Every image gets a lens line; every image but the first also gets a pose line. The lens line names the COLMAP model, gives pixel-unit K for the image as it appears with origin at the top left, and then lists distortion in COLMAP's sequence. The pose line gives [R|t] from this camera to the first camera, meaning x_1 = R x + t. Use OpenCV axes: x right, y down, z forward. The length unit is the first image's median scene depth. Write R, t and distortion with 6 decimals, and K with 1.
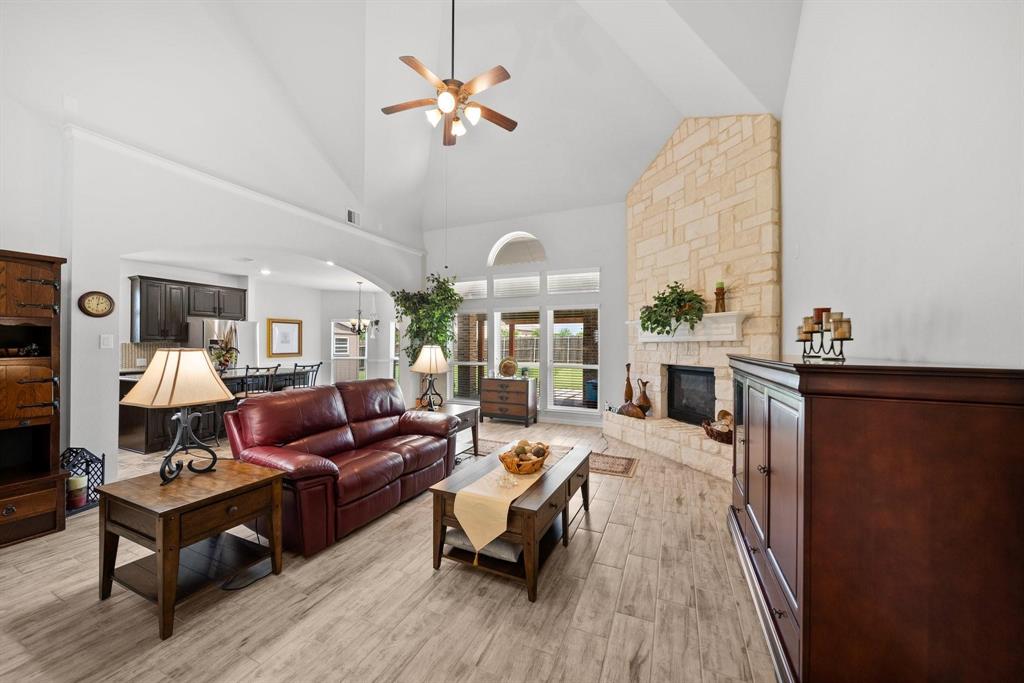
lens RADIAL K [[365.5, 0, 511.2], [0, 365.5, 339.0], [0, 0, 1]] dist [-0.002074, -0.000521]
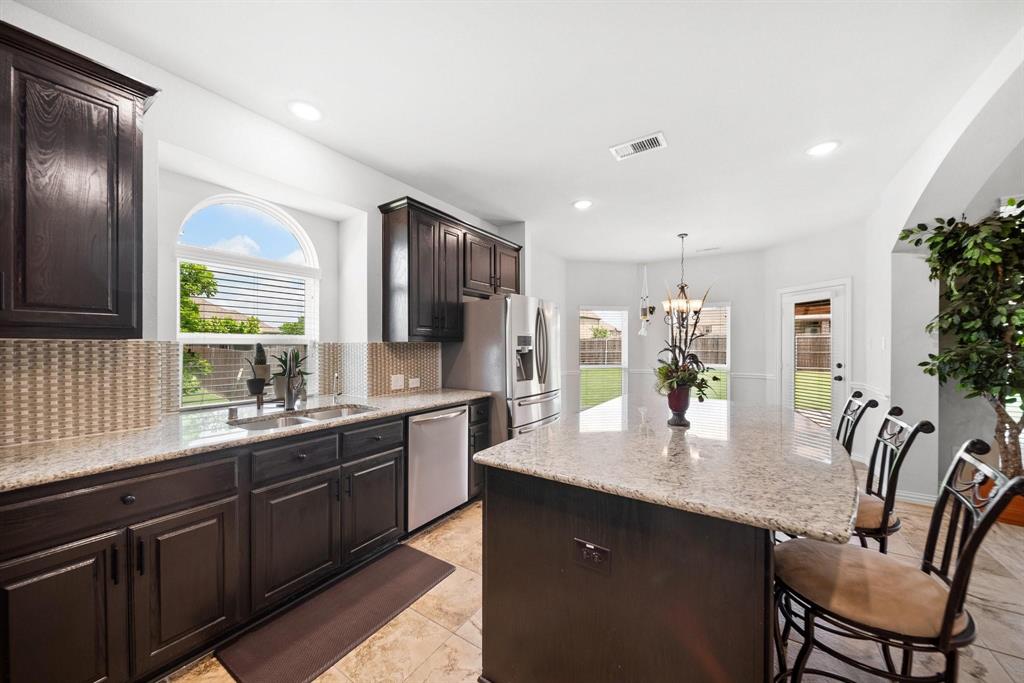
lens RADIAL K [[365.5, 0, 513.1], [0, 365.5, 347.3], [0, 0, 1]] dist [-0.002074, -0.000521]
pose [[0.987422, -0.001454, -0.158100, -0.945589], [0.004609, 0.999797, 0.019592, 0.010006], [0.158039, -0.020074, 0.987229, 0.645565]]
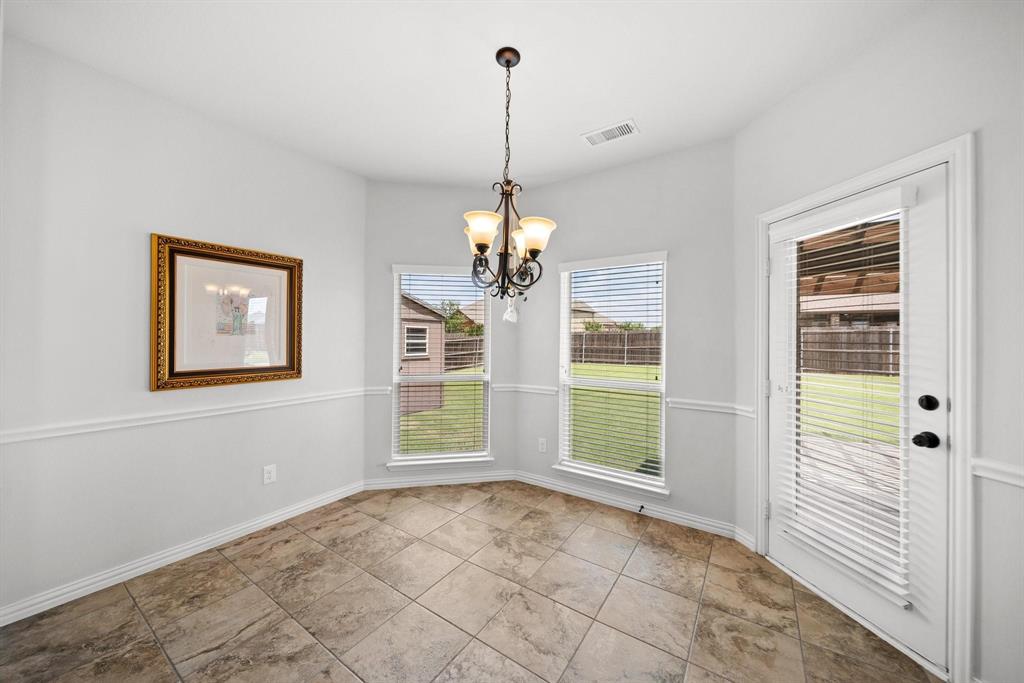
lens RADIAL K [[365.5, 0, 512.4], [0, 365.5, 338.9], [0, 0, 1]] dist [-0.002074, -0.000521]
pose [[0.985823, 0.004916, -0.167714, -0.604651], [-0.002672, 0.999904, 0.013603, 0.018685], [0.167765, -0.012962, 0.985742, 1.270599]]
